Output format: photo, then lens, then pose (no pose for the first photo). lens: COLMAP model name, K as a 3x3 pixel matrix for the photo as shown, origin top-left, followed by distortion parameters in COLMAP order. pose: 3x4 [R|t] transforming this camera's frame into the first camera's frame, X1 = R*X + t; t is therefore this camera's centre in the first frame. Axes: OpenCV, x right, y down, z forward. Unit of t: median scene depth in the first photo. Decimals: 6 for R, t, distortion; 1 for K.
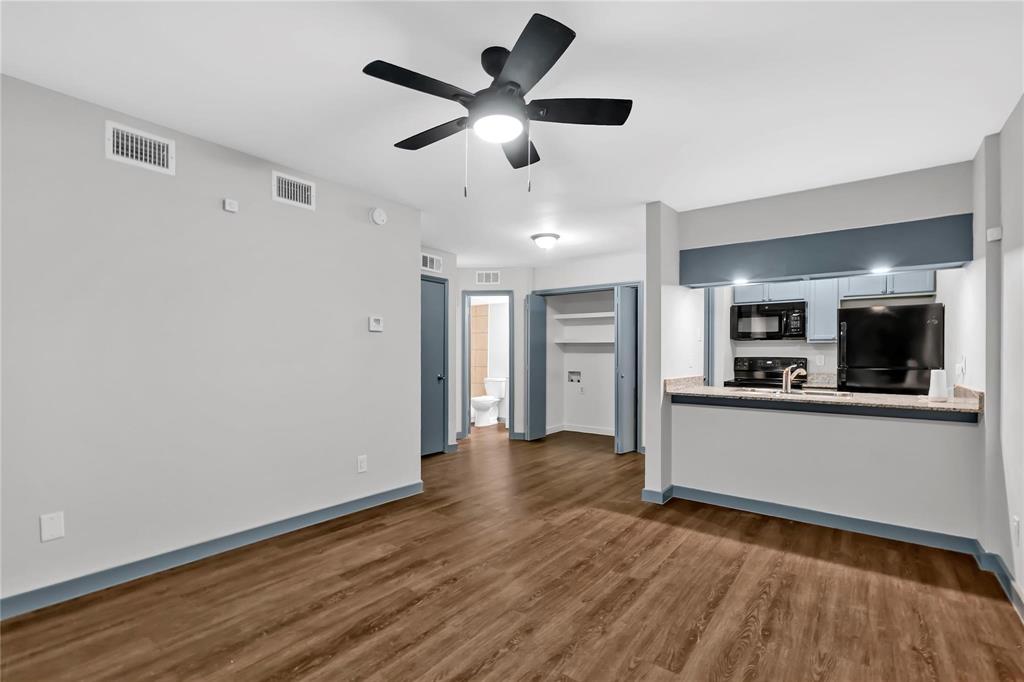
lens RADIAL K [[463.8, 0, 511.7], [0, 463.8, 348.9], [0, 0, 1]] dist [-0.000899, 0.000264]
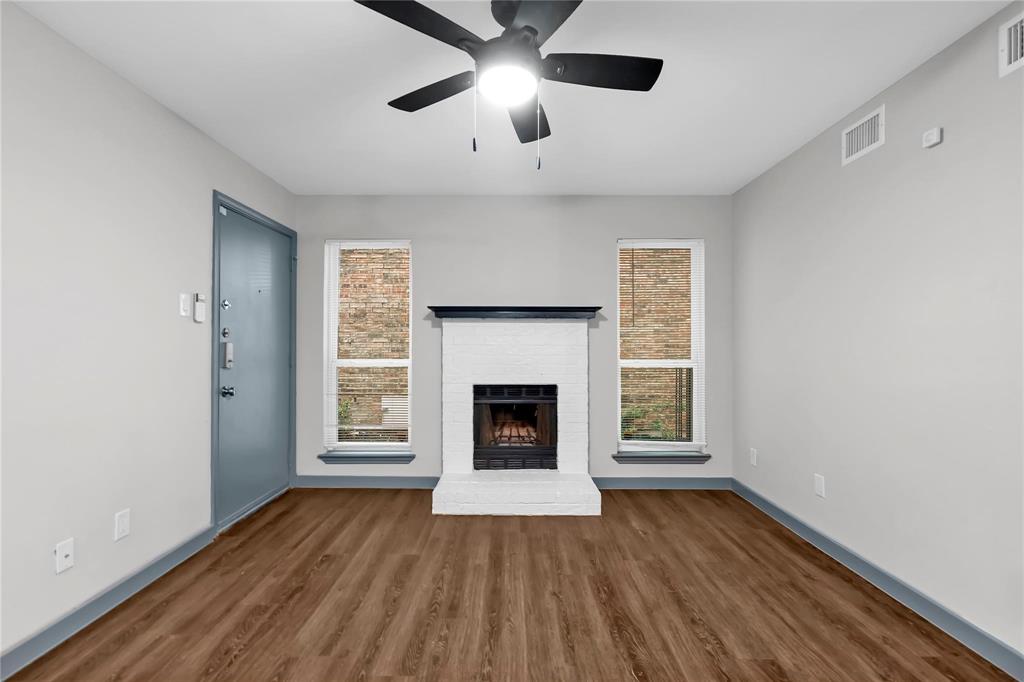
lens RADIAL K [[463.8, 0, 511.7], [0, 463.8, 348.9], [0, 0, 1]] dist [-0.000899, 0.000264]
pose [[-0.795351, -0.000740, -0.606149, 0.444945], [-0.000713, 1.000000, -0.000284, 0.017574], [0.606149, 0.000206, -0.795351, 1.571729]]
